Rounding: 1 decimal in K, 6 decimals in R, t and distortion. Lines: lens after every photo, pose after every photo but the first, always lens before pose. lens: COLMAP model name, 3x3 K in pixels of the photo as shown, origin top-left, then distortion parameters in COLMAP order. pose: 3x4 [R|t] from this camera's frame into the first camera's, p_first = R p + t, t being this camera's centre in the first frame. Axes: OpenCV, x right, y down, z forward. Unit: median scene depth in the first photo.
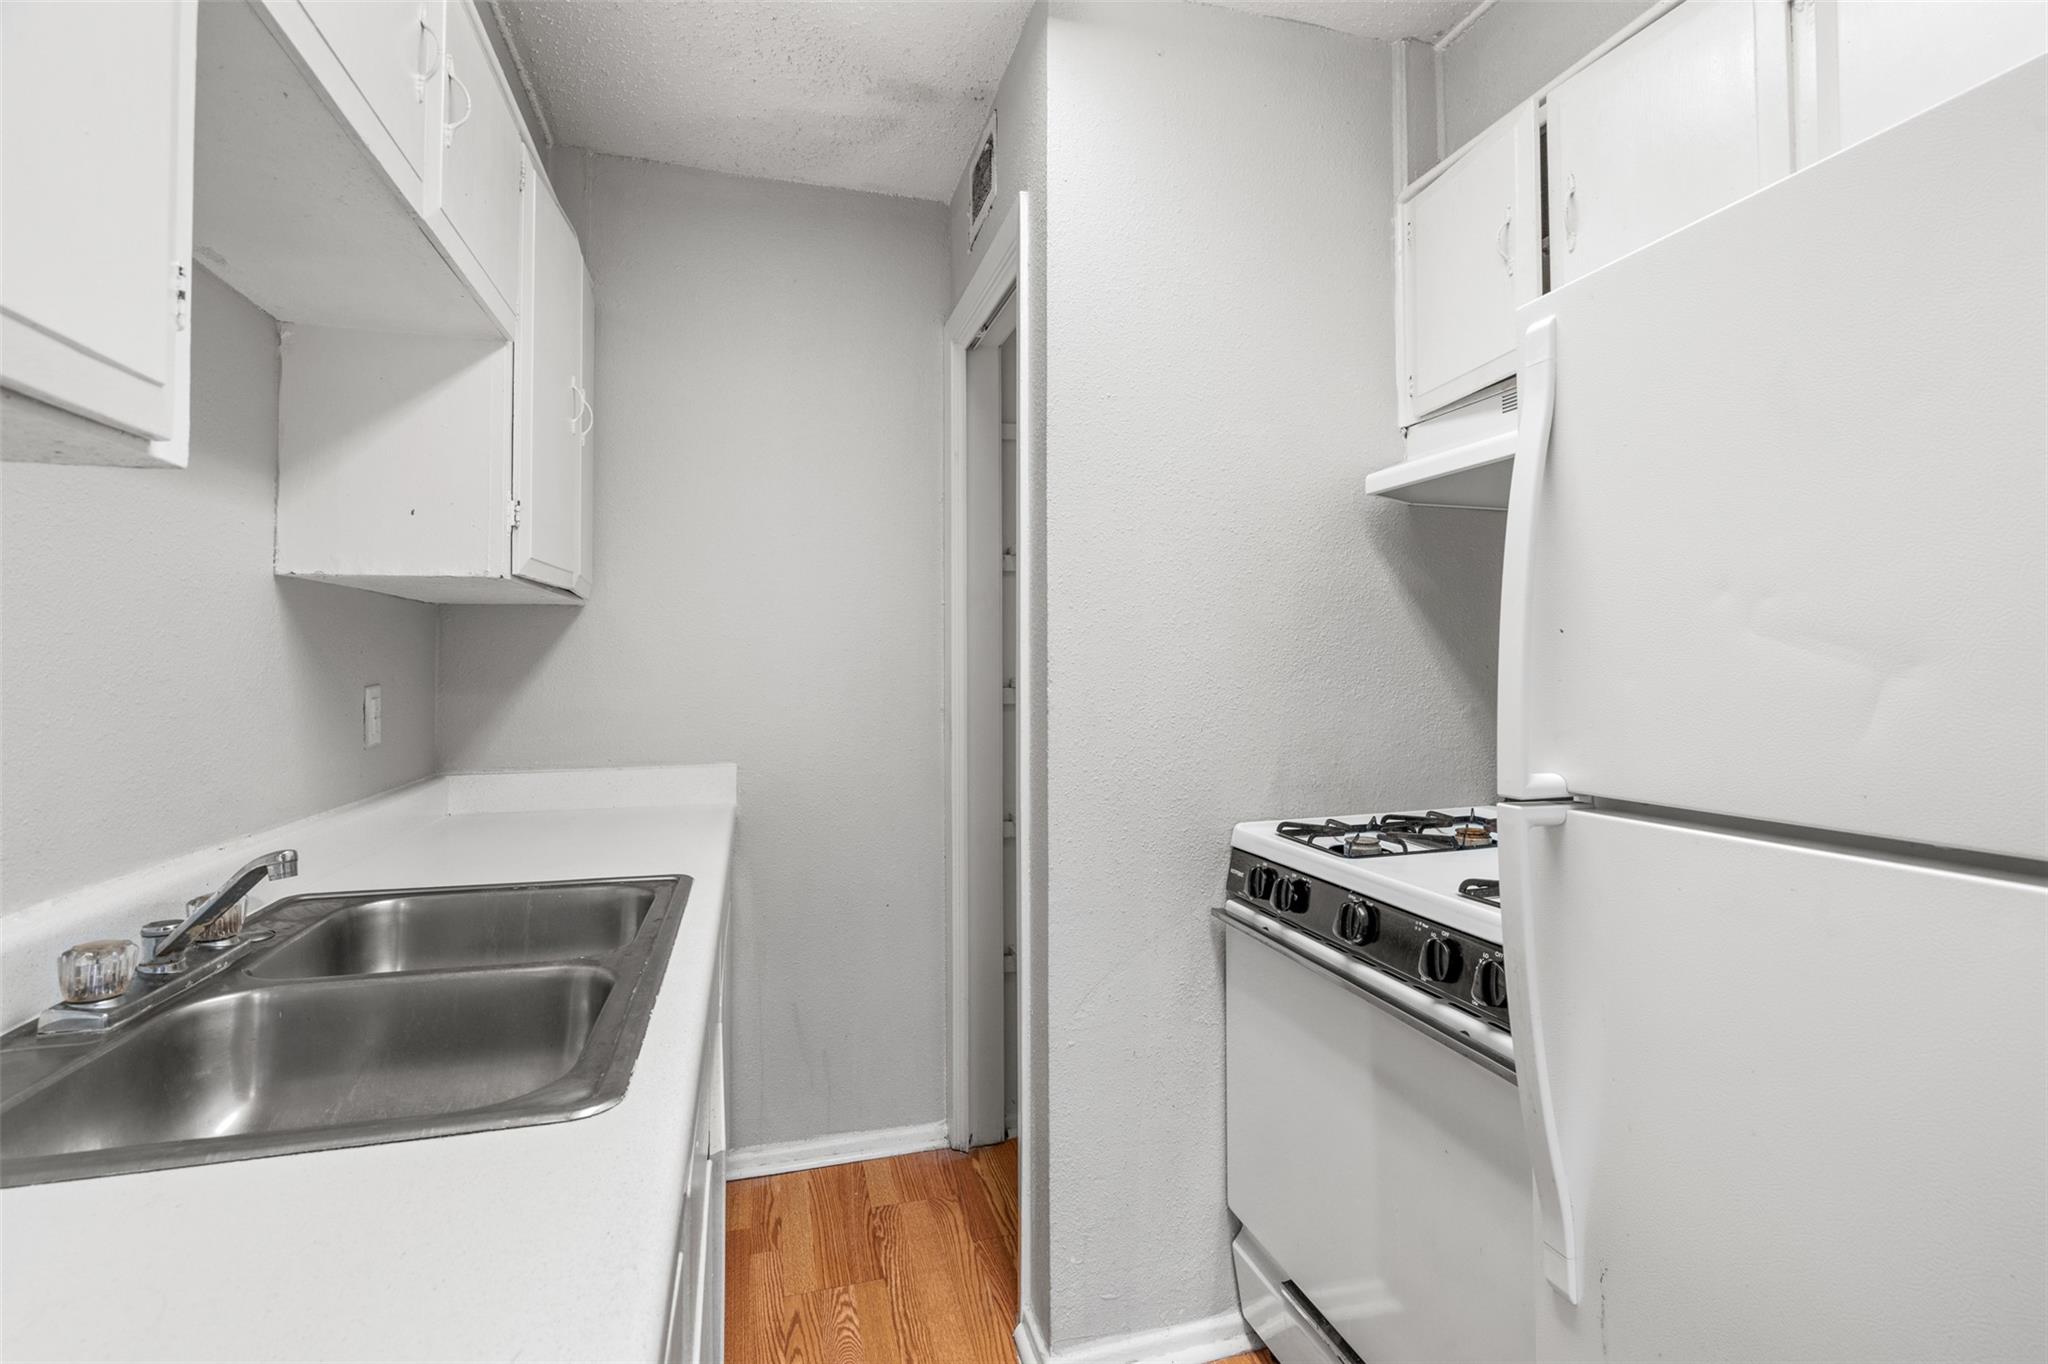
lens RADIAL K [[941.0, 0, 1022.5], [0, 941.0, 636.8], [0, 0, 1]] dist [-0.002215, -0.000174]
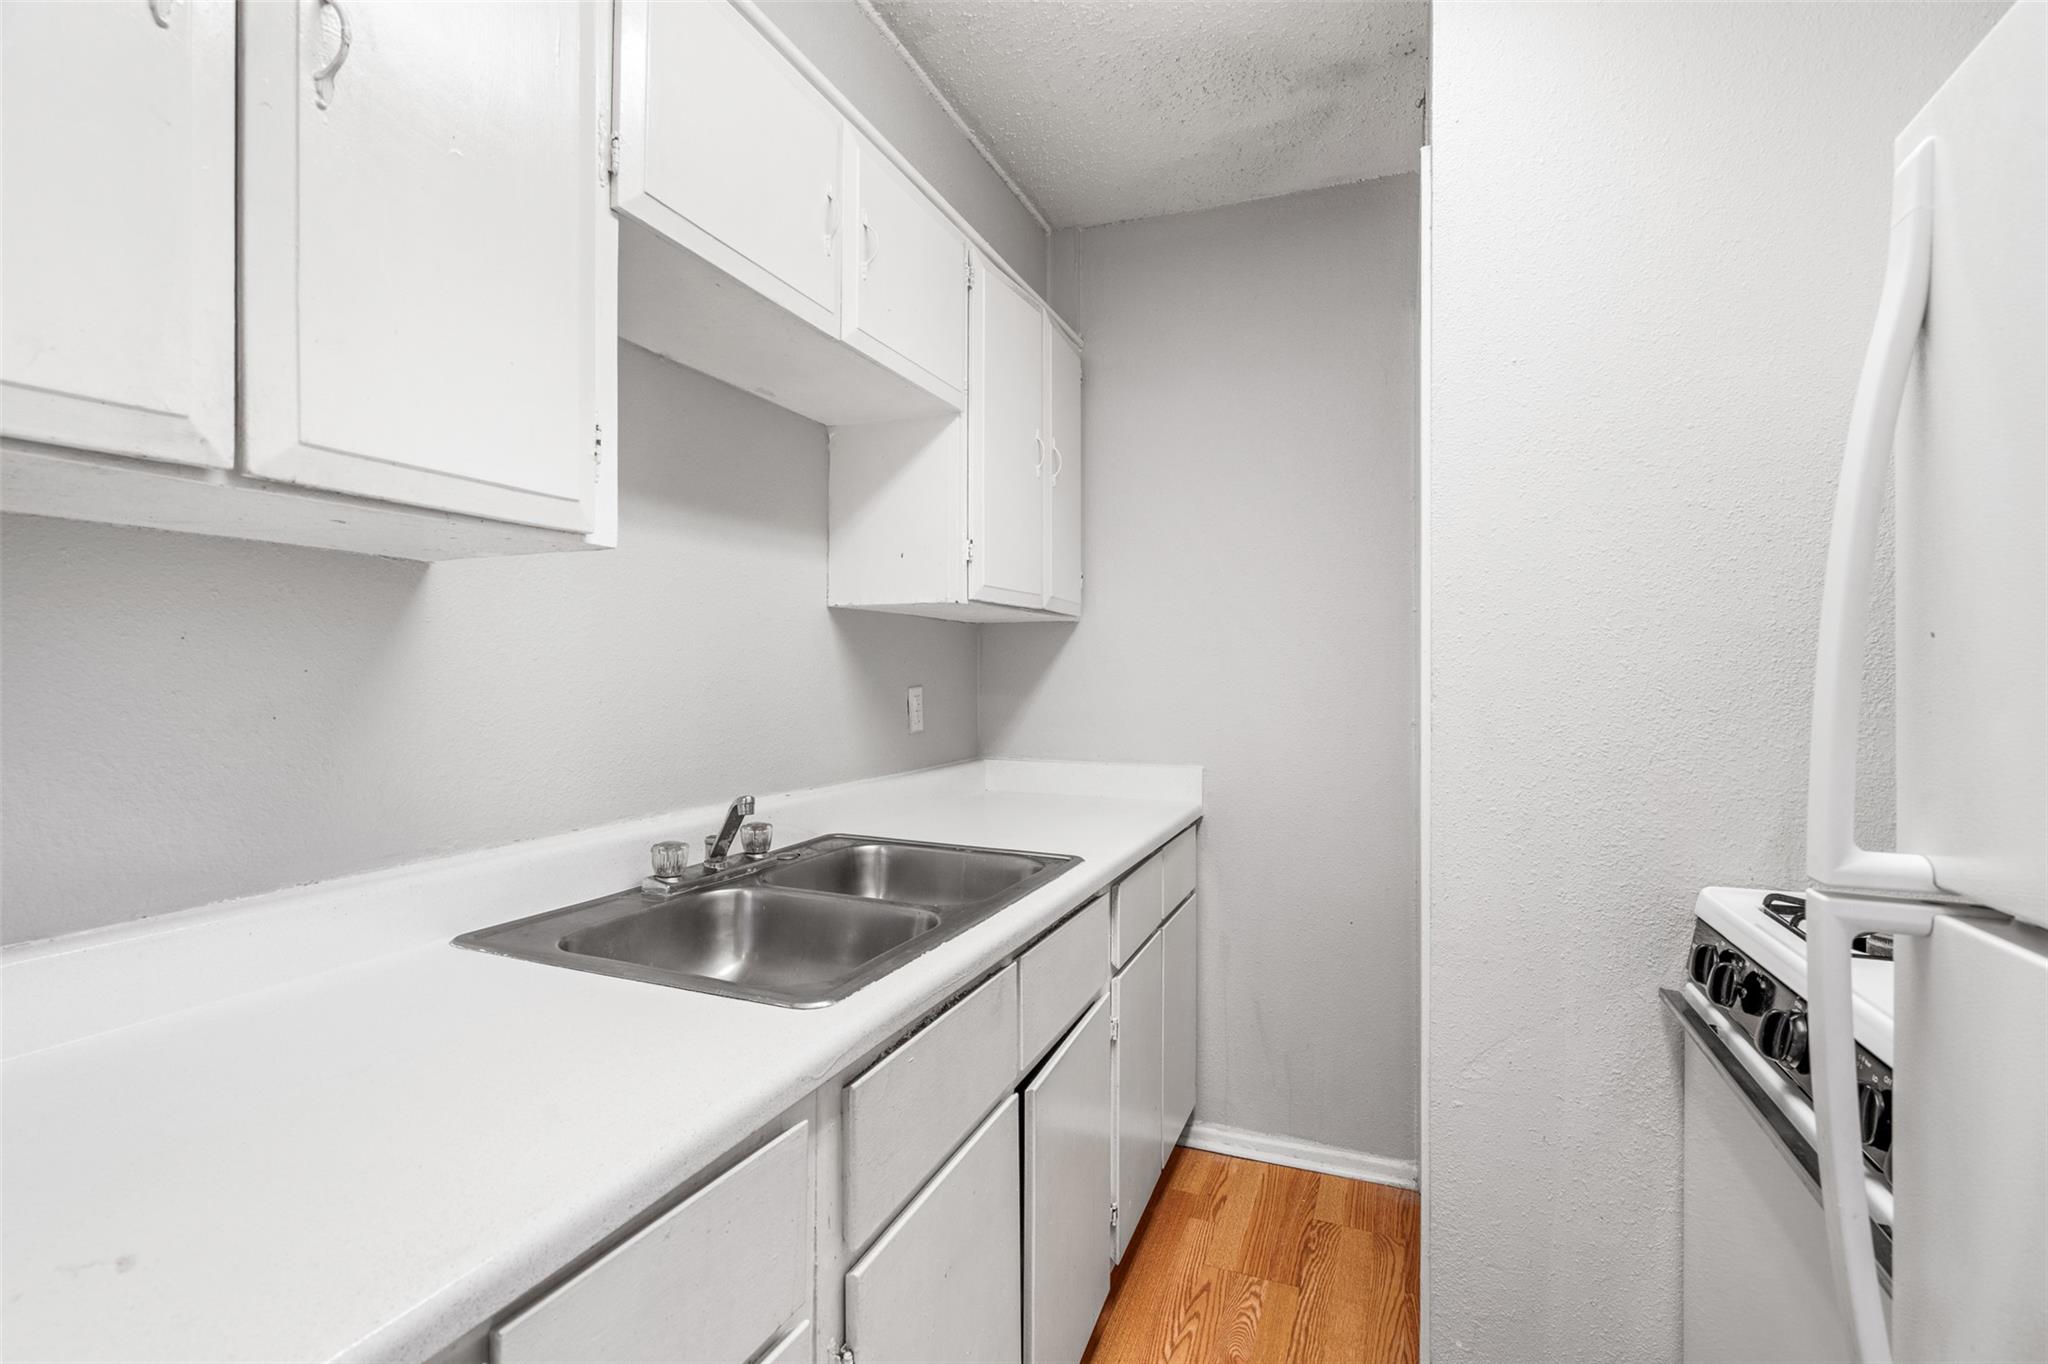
lens RADIAL K [[925.4, 0, 1034.2], [0, 925.4, 670.7], [0, 0, 1]] dist [-0.003236, 0.000285]
pose [[0.791755, 0.008583, -0.610779, 0.244193], [0.007511, 0.999689, 0.023784, -0.000636], [0.610793, -0.023419, 0.791444, 0.068138]]
